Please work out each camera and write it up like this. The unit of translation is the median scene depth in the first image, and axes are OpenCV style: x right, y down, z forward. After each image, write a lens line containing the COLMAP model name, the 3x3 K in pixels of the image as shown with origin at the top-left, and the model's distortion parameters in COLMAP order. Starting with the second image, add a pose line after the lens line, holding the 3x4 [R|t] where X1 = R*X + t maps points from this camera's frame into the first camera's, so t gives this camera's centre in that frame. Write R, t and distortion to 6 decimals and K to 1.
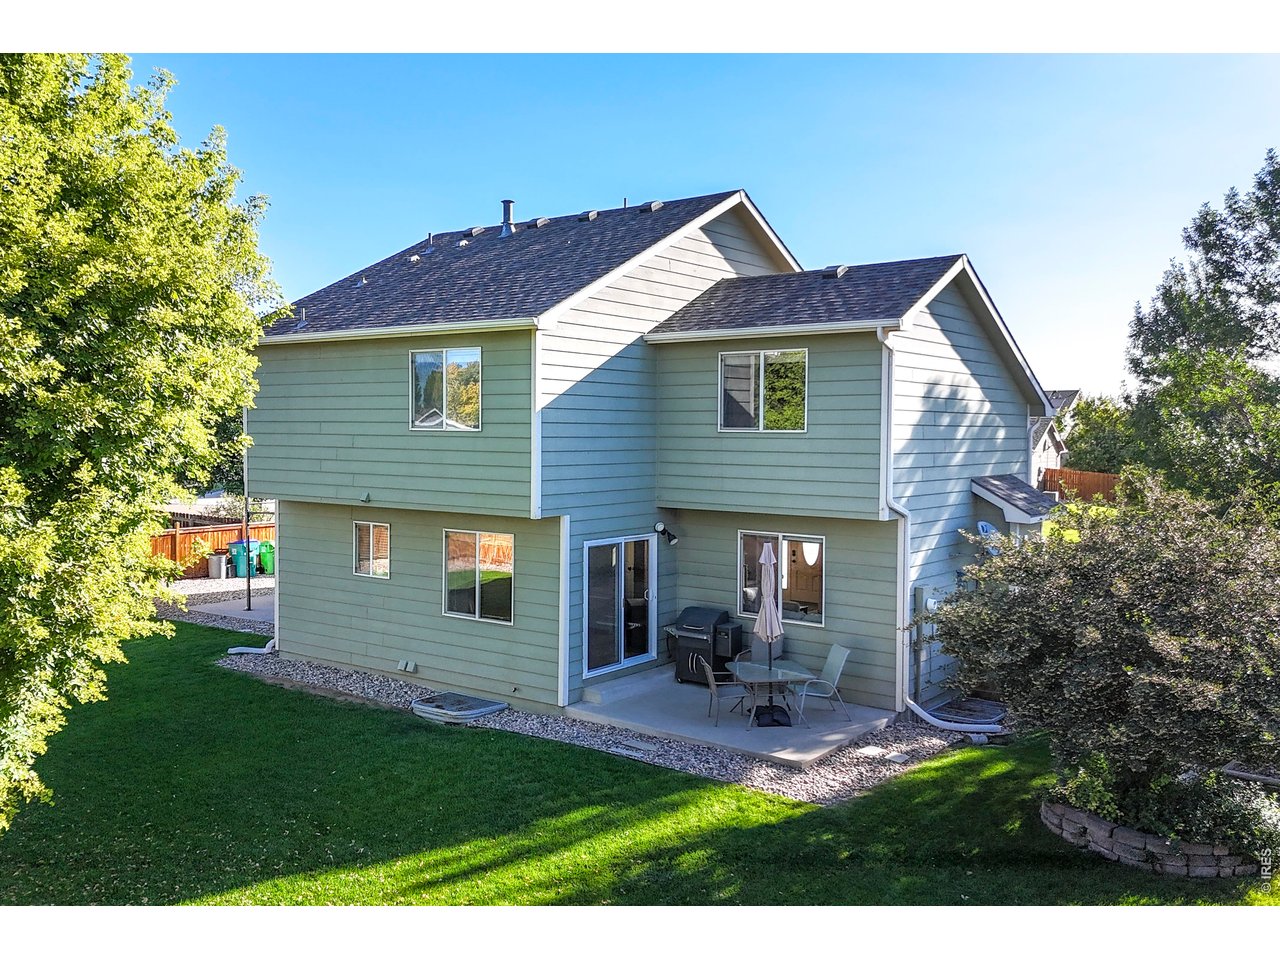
lens RADIAL K [[1102.0, 0, 640.0], [0, 1102.0, 480.0], [0, 0, 1]] dist [0.055602, -0.008387]
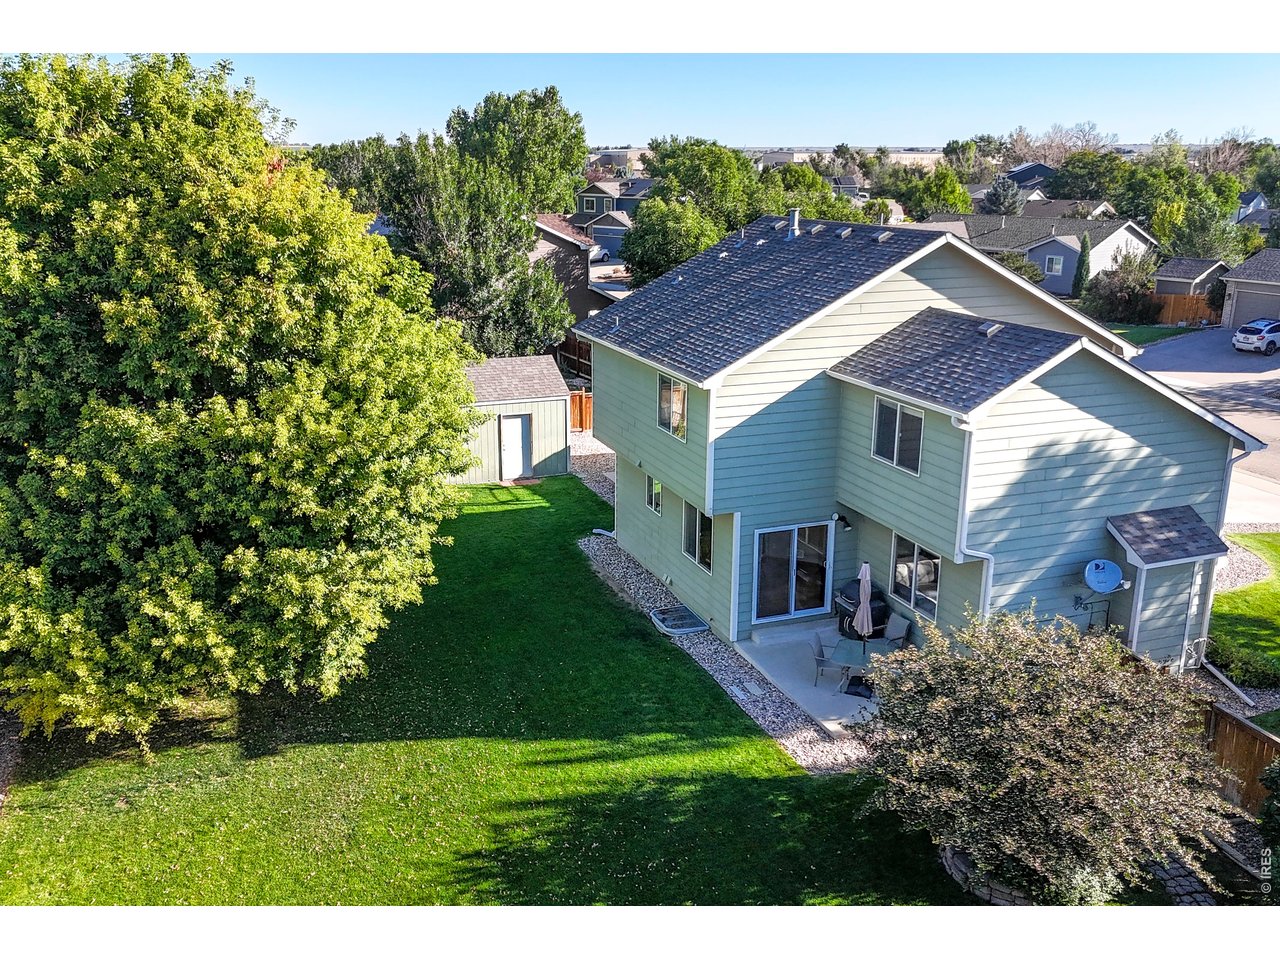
lens RADIAL K [[1102.0, 0, 640.0], [0, 1102.0, 480.0], [0, 0, 1]] dist [0.055602, -0.008387]
pose [[0.848623, 0.146042, -0.508439, 0.496941], [-0.021788, 0.969970, 0.242245, -0.320749], [0.528548, -0.194497, 0.826322, -0.178316]]
